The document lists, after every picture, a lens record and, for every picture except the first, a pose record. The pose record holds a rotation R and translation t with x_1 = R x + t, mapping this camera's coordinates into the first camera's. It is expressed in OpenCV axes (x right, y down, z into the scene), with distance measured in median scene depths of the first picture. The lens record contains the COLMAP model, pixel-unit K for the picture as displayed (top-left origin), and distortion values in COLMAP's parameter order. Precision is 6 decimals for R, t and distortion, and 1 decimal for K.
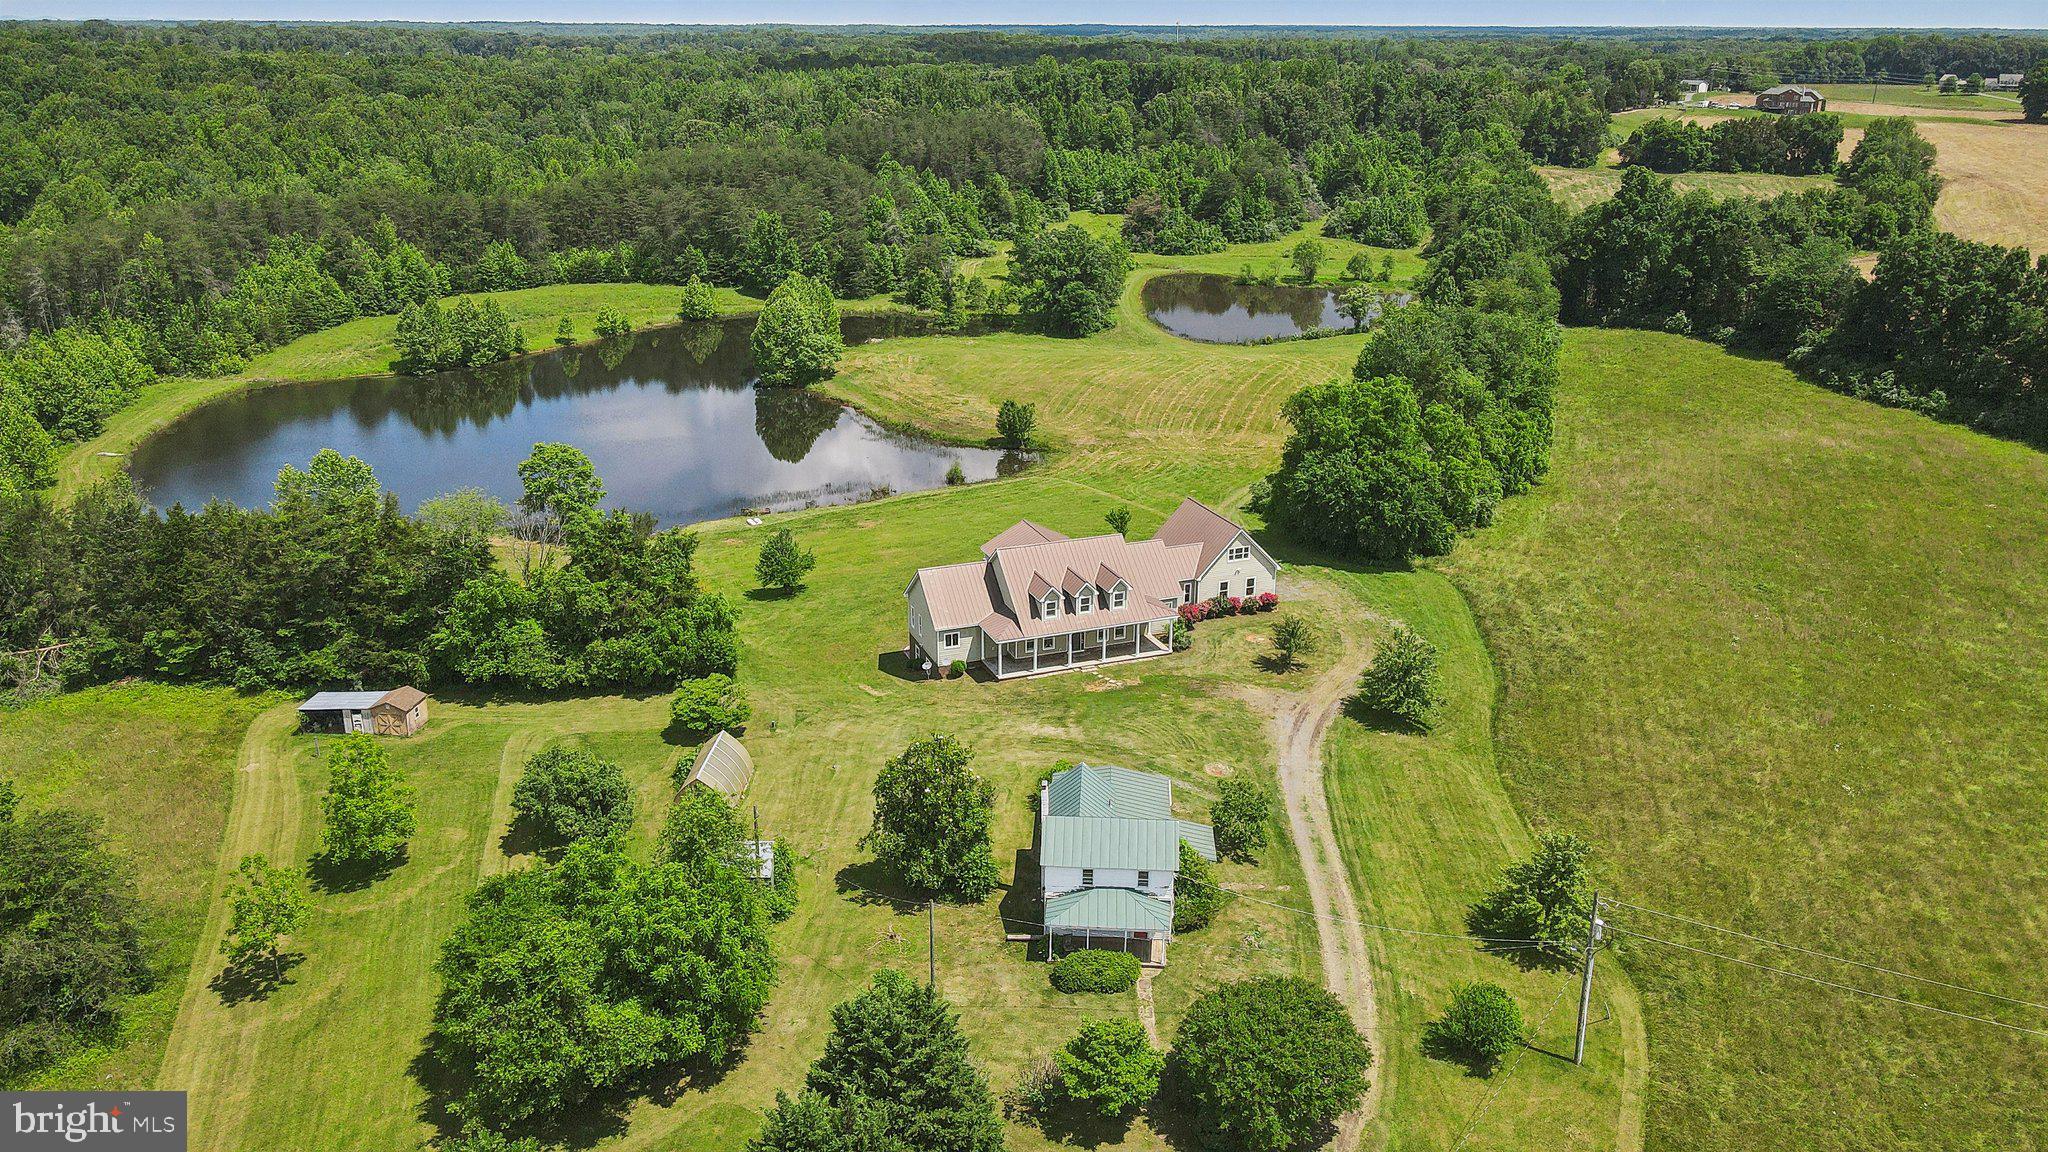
lens RADIAL K [[1513.5, 0, 1010.5], [0, 1513.5, 577.5], [0, 0, 1]] dist [-0.012332, 0.064897]
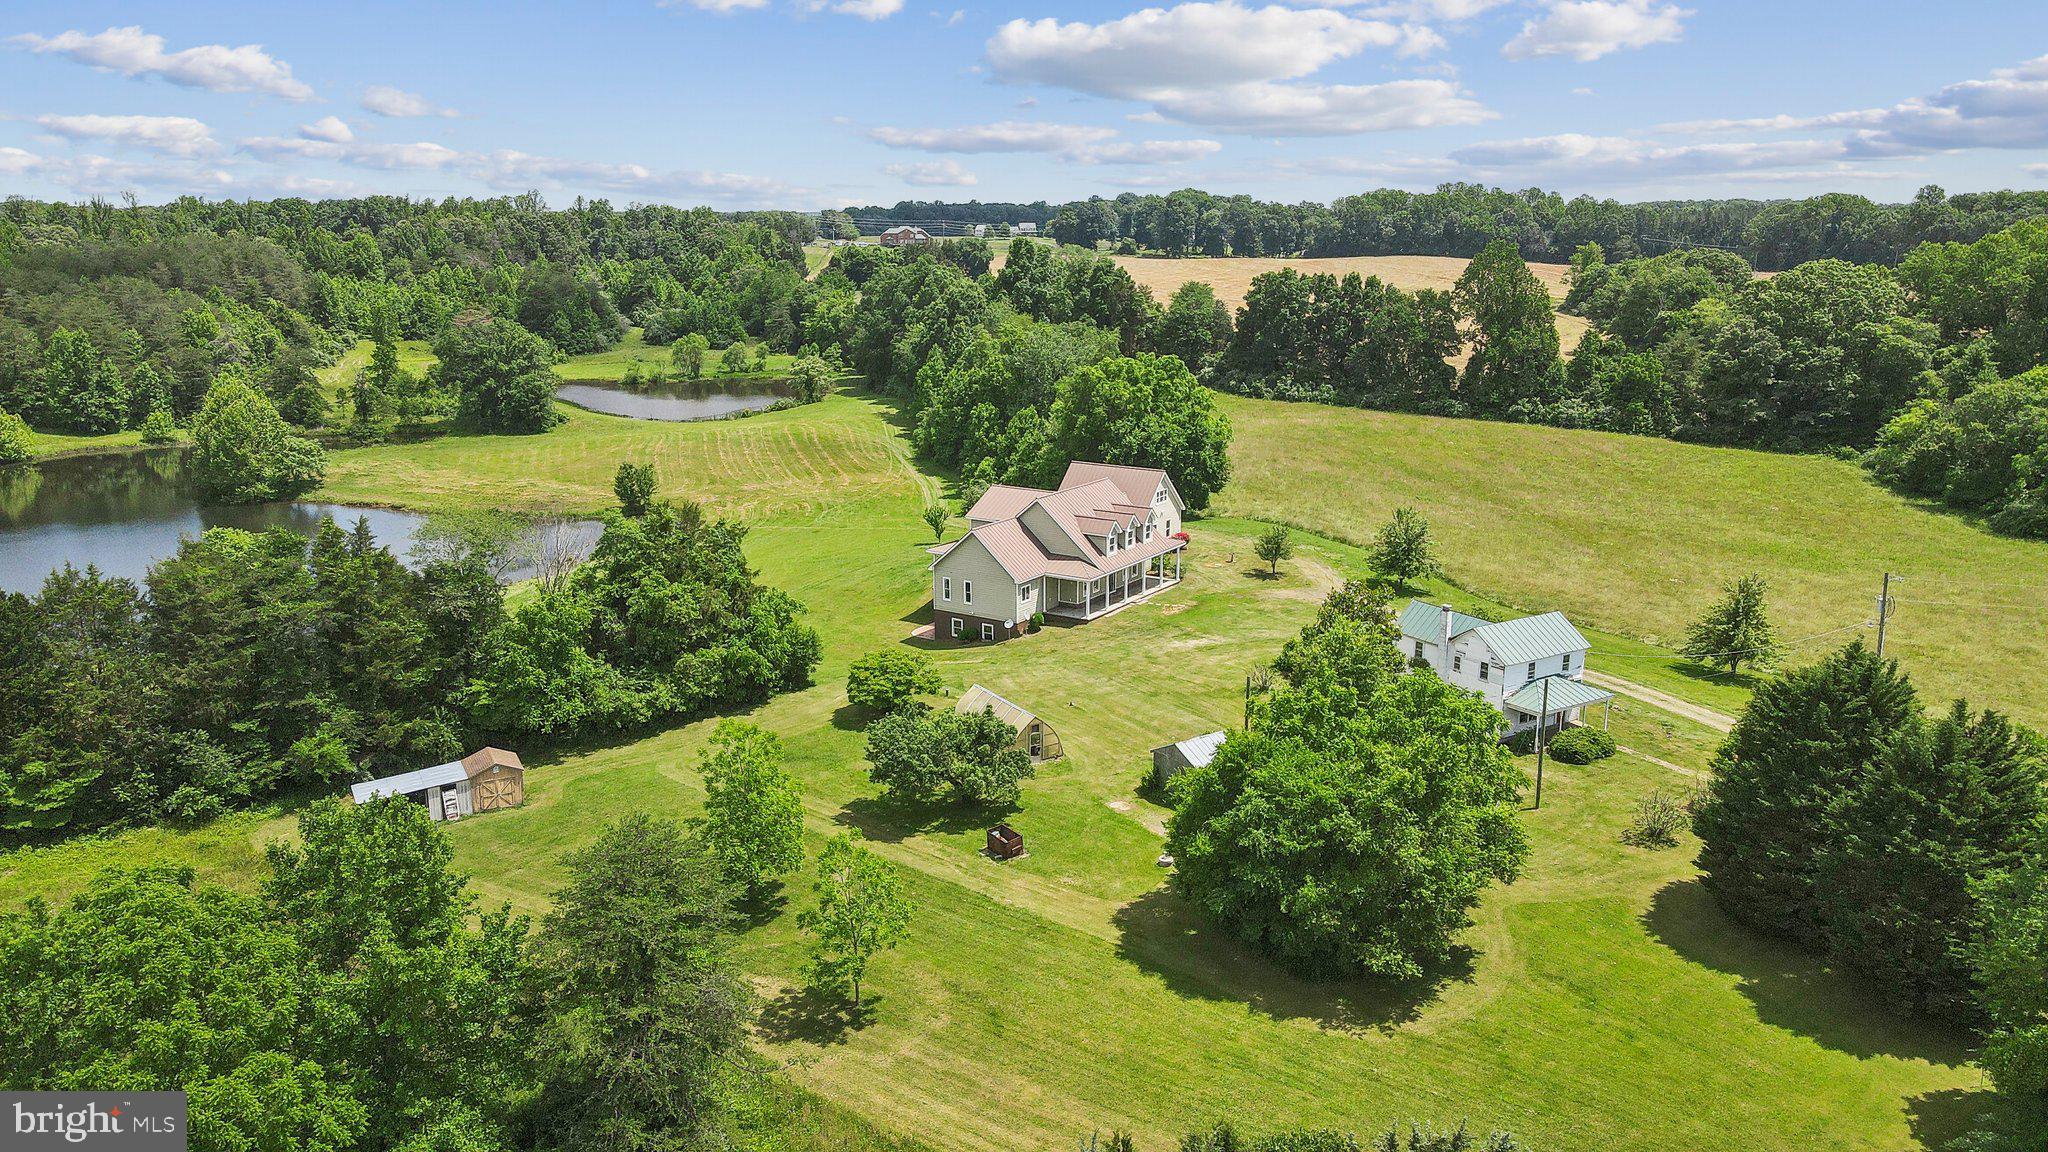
lens RADIAL K [[1513.5, 0, 1010.5], [0, 1513.5, 577.5], [0, 0, 1]] dist [-0.012332, 0.064897]
pose [[0.815861, -0.140257, 0.560981, -0.334988], [0.202792, 0.977922, -0.050429, 0.044808], [-0.541522, 0.154906, 0.826291, 0.121006]]
